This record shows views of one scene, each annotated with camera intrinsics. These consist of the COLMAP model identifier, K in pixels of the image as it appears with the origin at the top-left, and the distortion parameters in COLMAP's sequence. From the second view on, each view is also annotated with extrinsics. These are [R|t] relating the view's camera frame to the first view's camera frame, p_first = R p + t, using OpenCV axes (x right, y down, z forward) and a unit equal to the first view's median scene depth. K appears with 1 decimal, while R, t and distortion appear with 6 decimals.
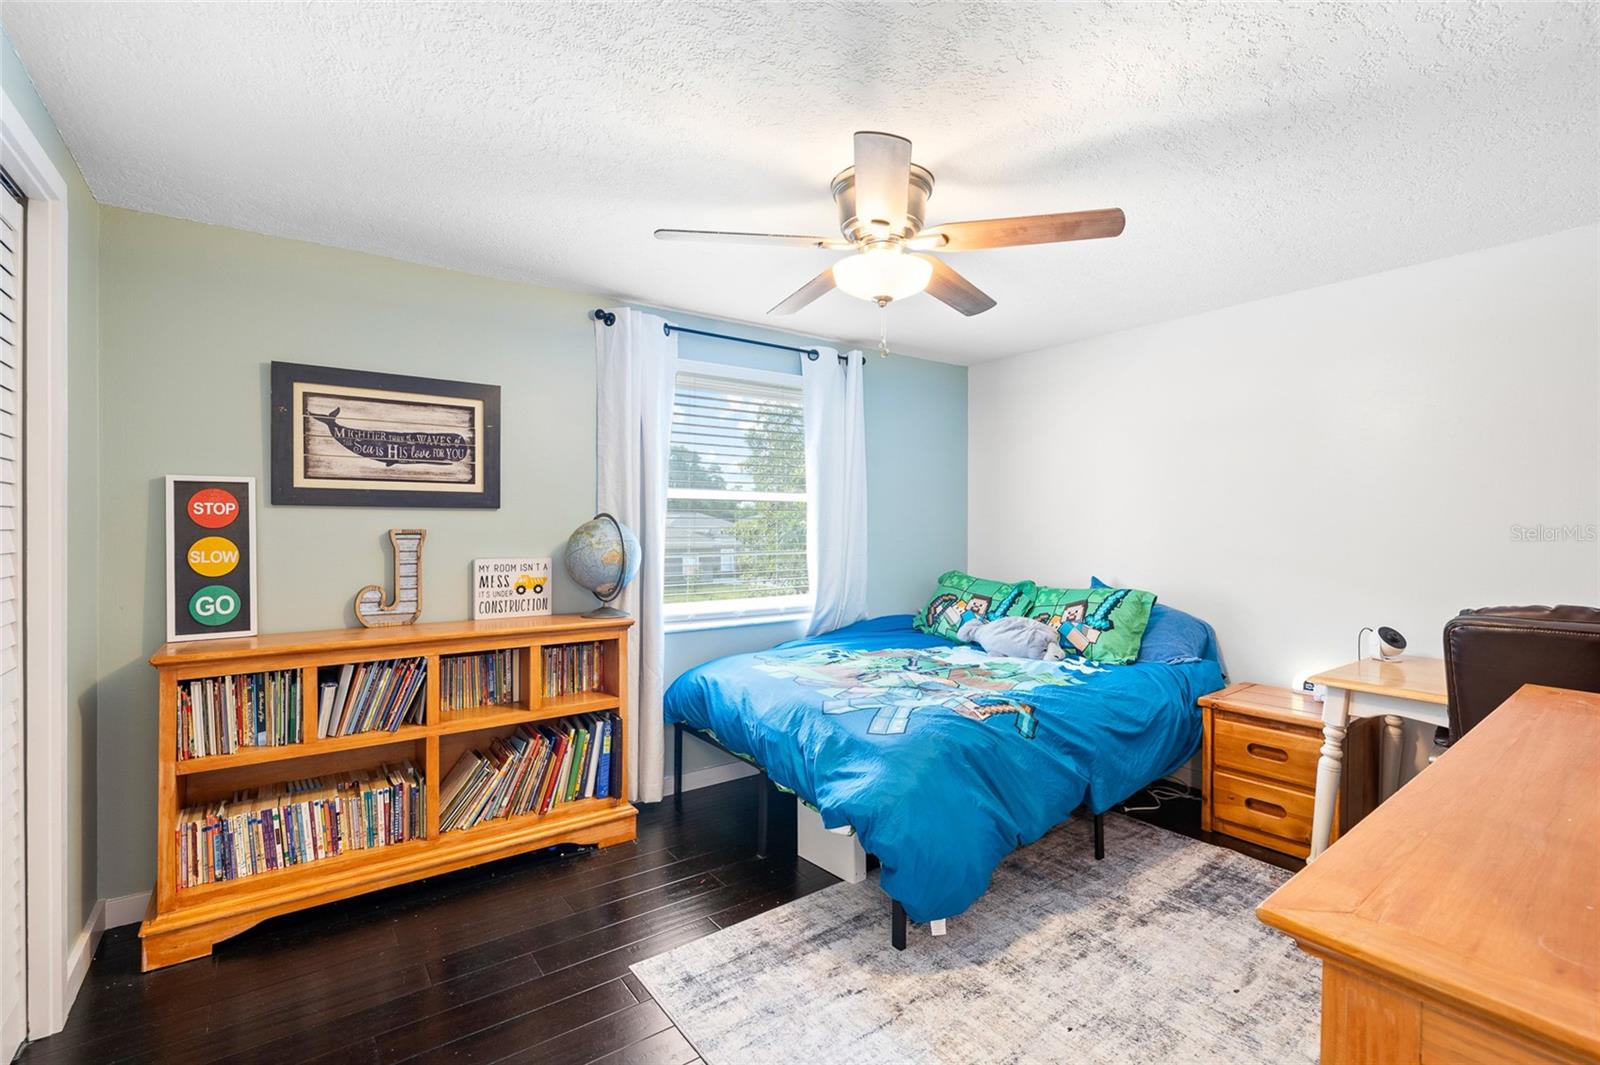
lens RADIAL K [[715.9, 0, 801.1], [0, 715.9, 520.0], [0, 0, 1]] dist [-0.001785, 0.000420]
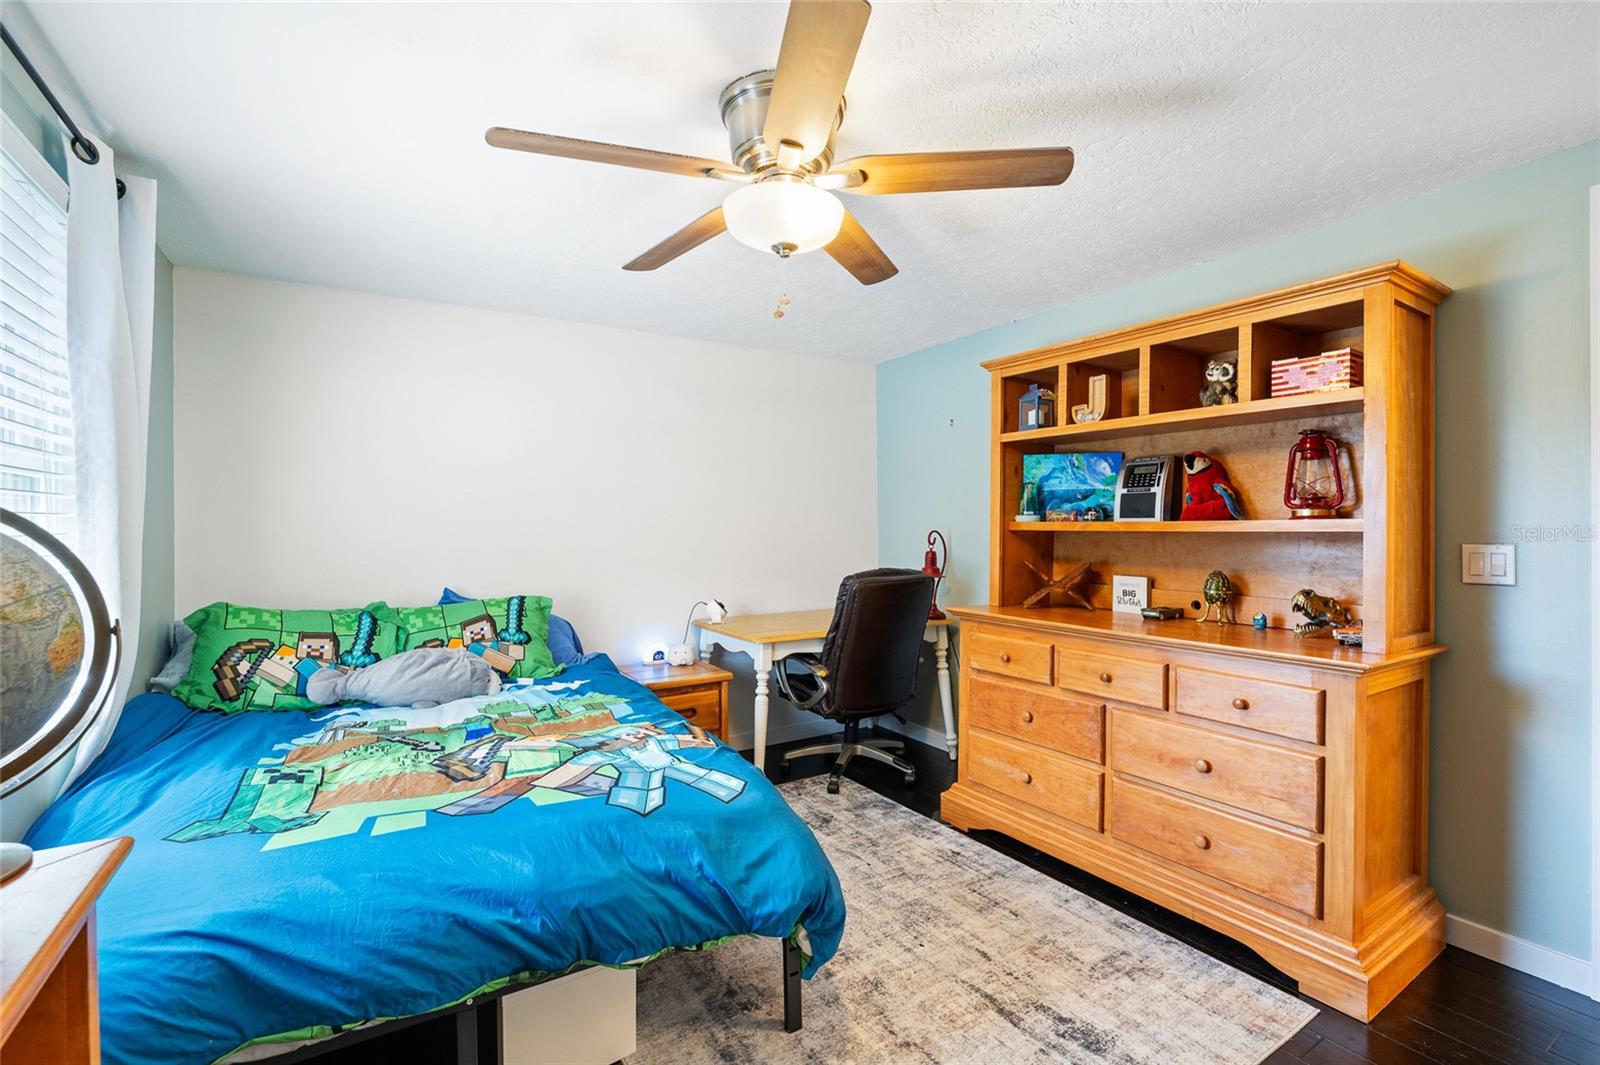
lens RADIAL K [[715.9, 0, 801.1], [0, 715.9, 520.0], [0, 0, 1]] dist [-0.001785, 0.000420]
pose [[0.080976, 0.003754, 0.996709, -0.441750], [-0.005153, 0.999981, -0.003348, 0.000222], [-0.996703, -0.004865, 0.080994, 0.579347]]
